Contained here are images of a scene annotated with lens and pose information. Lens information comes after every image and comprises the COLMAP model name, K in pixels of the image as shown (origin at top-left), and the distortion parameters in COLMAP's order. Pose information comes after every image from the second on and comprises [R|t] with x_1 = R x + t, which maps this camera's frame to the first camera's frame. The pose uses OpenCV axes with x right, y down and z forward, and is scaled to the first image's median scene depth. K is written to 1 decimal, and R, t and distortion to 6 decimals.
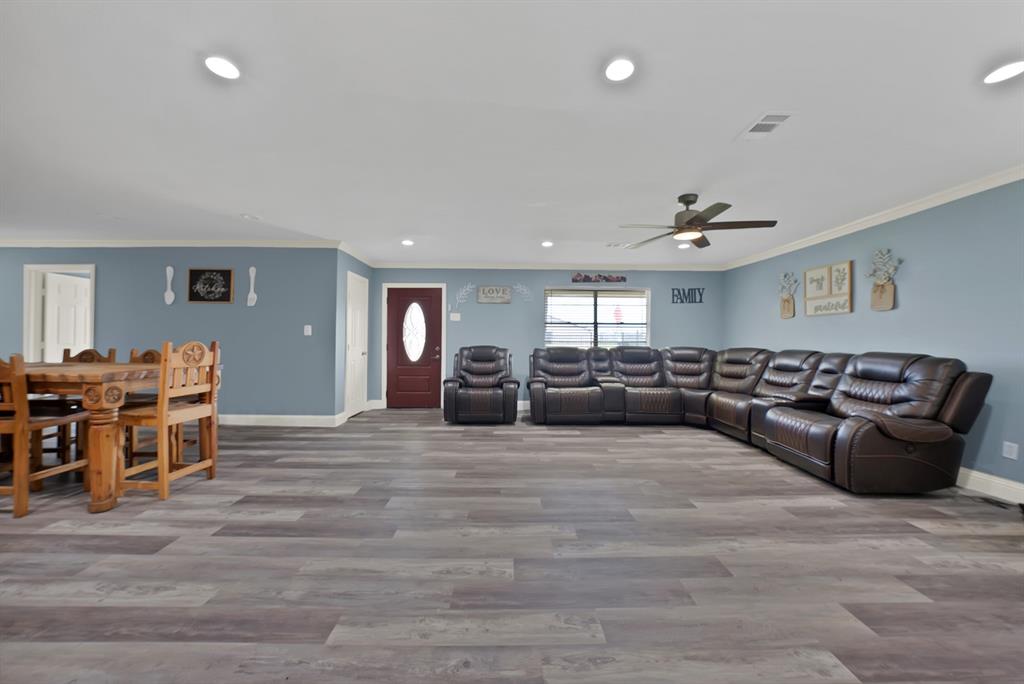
lens RADIAL K [[363.3, 0, 512.0], [0, 363.3, 342.0], [0, 0, 1]] dist [-0.020847, 0.000110]
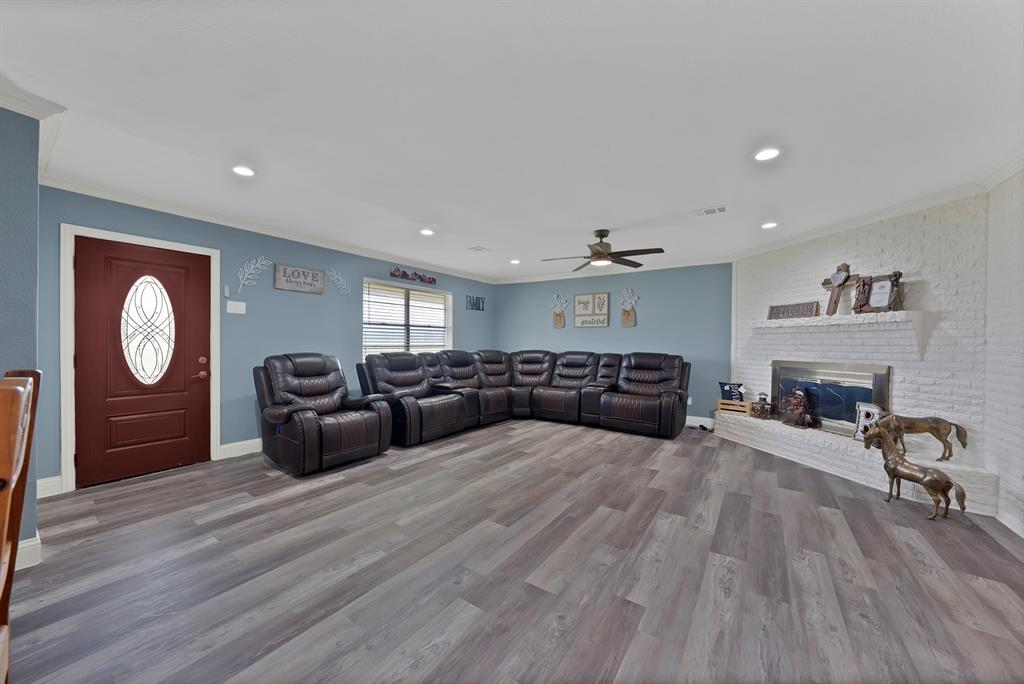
lens RADIAL K [[374.2, 0, 501.5], [0, 374.2, 345.2], [0, 0, 1]] dist [-0.016182, 0.000176]
pose [[0.587778, -0.007407, 0.808988, -0.542666], [-0.000072, 0.999958, 0.009208, -0.014875], [-0.809022, -0.005470, 0.587753, 0.364863]]
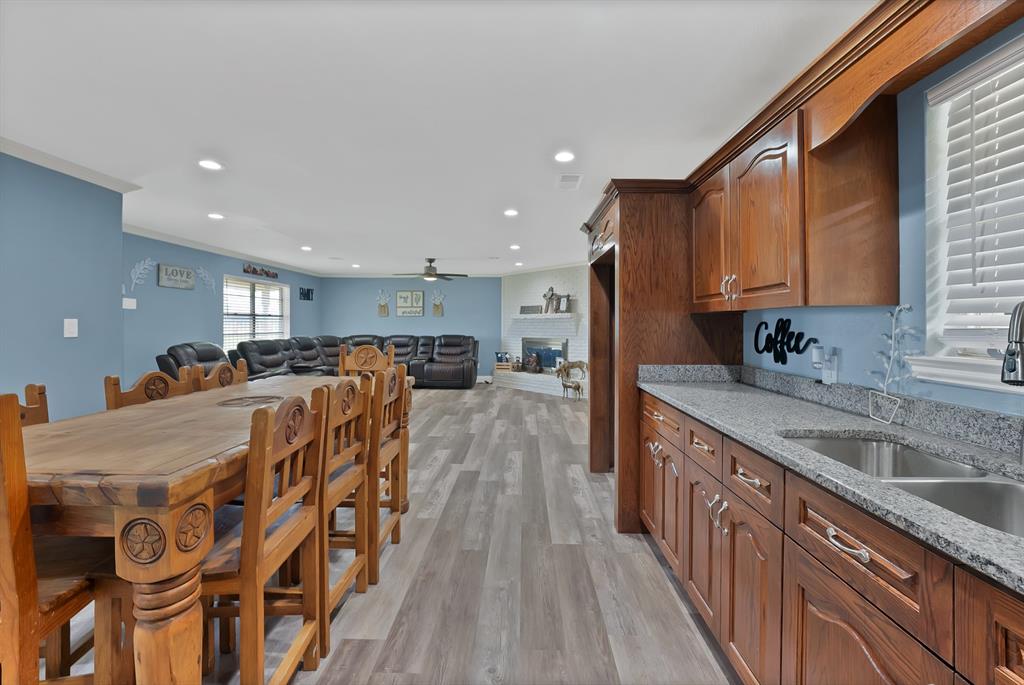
lens RADIAL K [[409.1, 0, 512.9], [0, 409.1, 322.7], [0, 0, 1]] dist [-0.000259, 0.000008]
pose [[0.044327, -0.002301, 0.999014, -1.226357], [0.006791, 0.999975, 0.002002, -0.039015], [-0.998994, 0.006696, 0.044342, 0.318554]]
